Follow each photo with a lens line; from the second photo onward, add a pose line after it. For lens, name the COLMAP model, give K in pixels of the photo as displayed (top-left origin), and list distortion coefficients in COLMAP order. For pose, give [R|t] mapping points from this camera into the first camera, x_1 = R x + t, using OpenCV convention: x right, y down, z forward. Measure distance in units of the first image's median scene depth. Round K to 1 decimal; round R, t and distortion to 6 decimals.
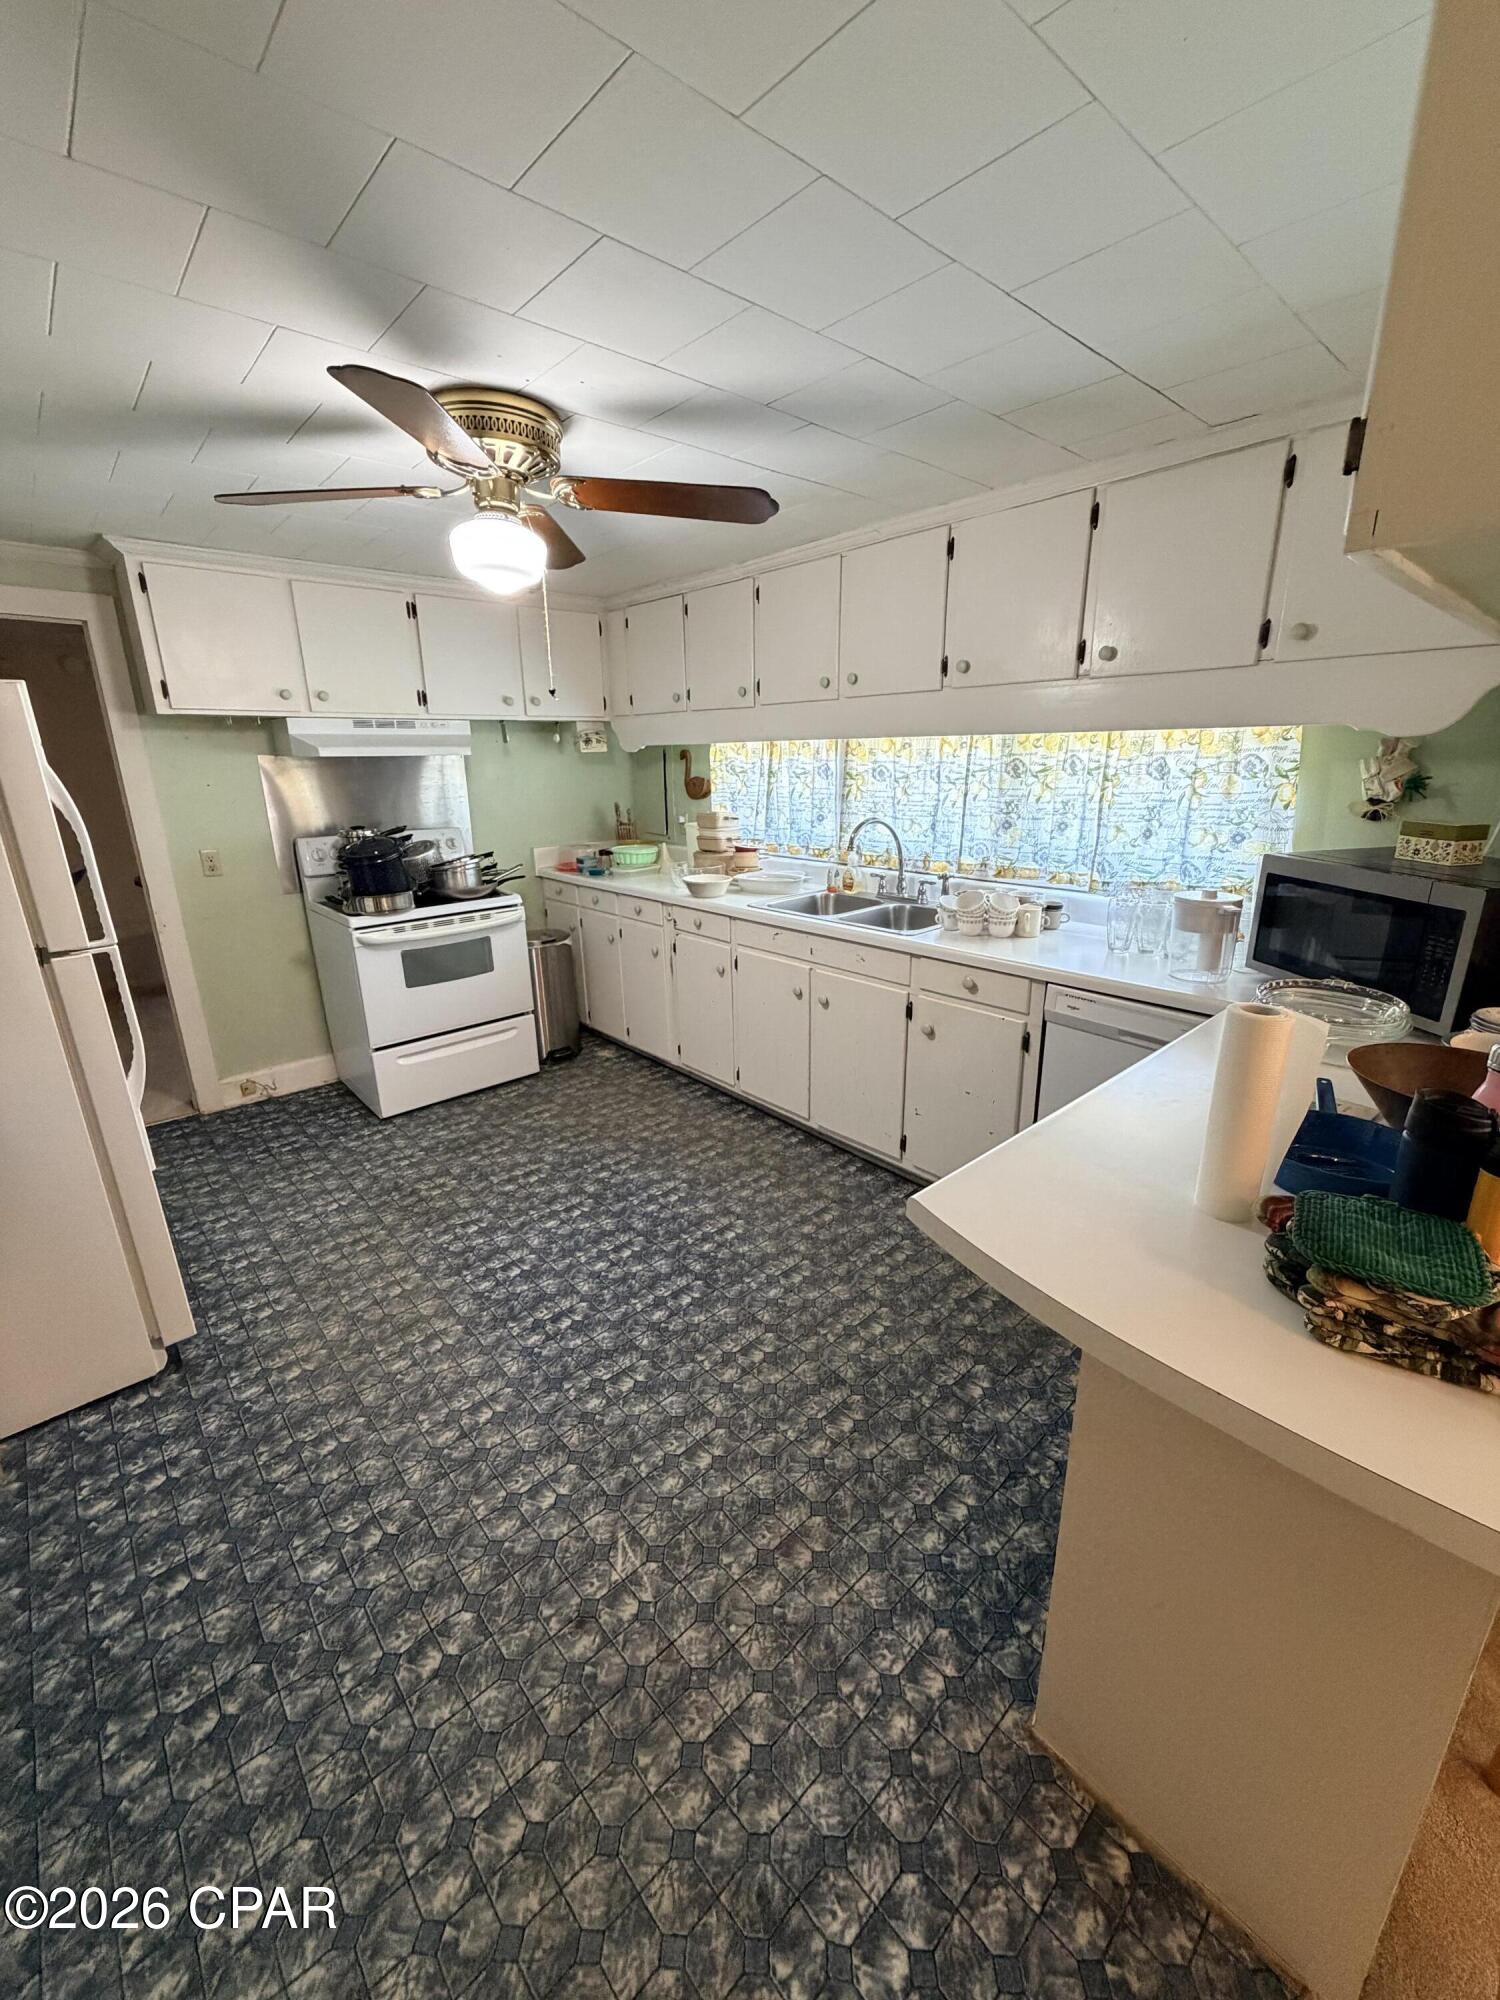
lens RADIAL K [[798.0, 0, 749.4], [0, 798.0, 995.5], [0, 0, 1]] dist [-0.000961, -0.000780]
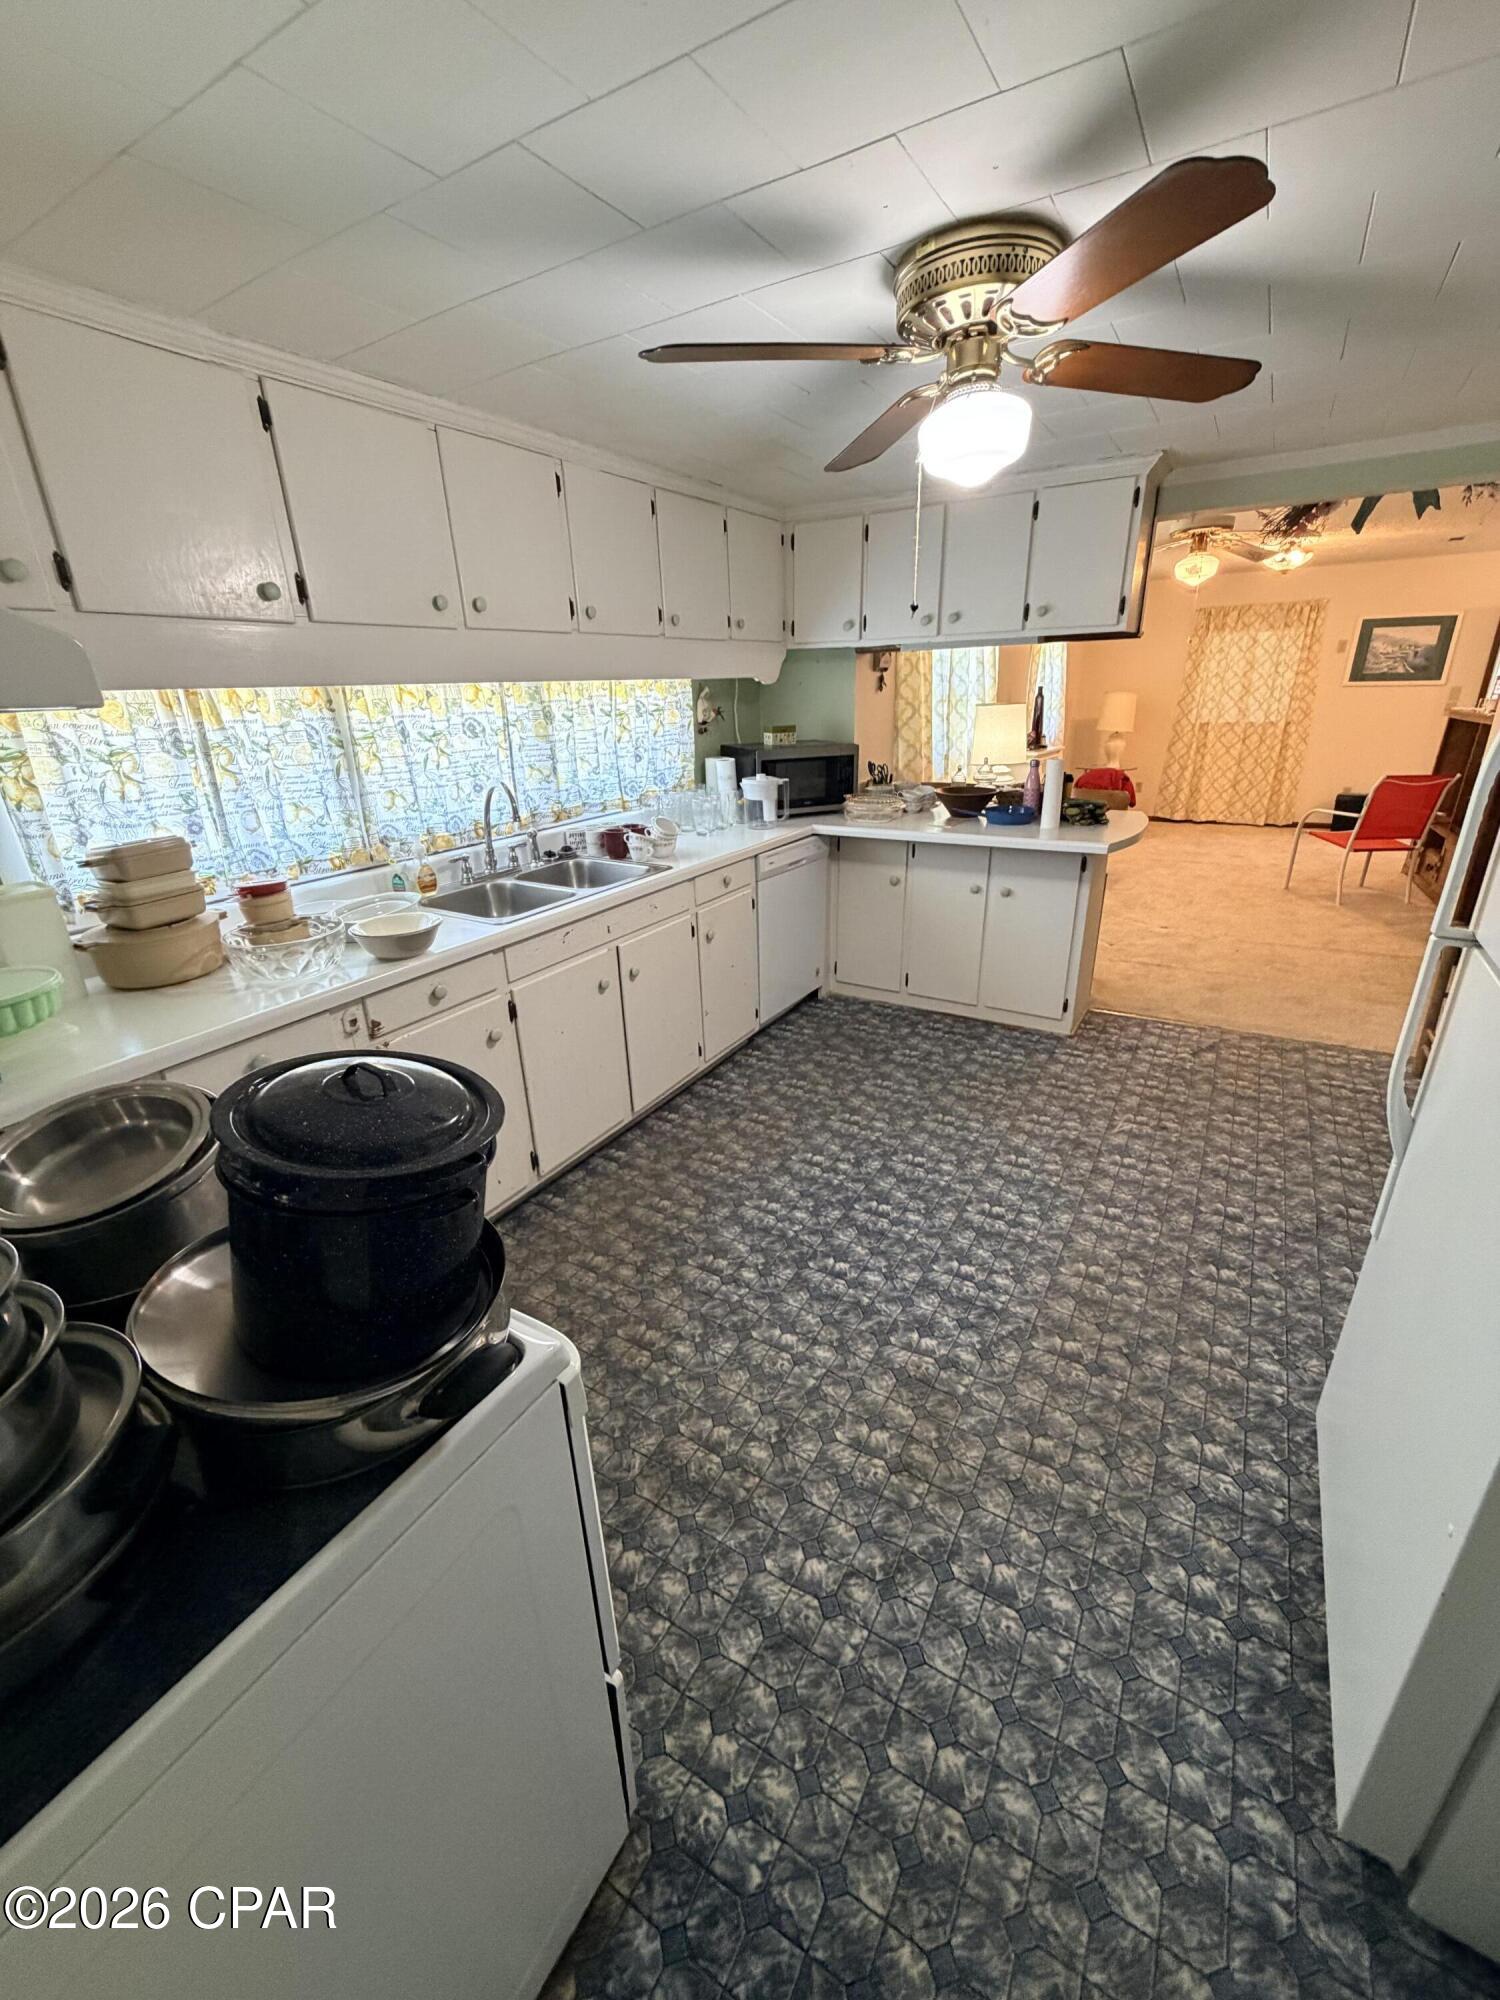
lens RADIAL K [[798.0, 0, 749.4], [0, 798.0, 995.5], [0, 0, 1]] dist [-0.000961, -0.000780]
pose [[-0.285801, -0.326504, 0.900951, -0.818220], [0.314928, 0.855945, 0.410096, -0.320233], [-0.905063, 0.400941, -0.141804, 1.072288]]
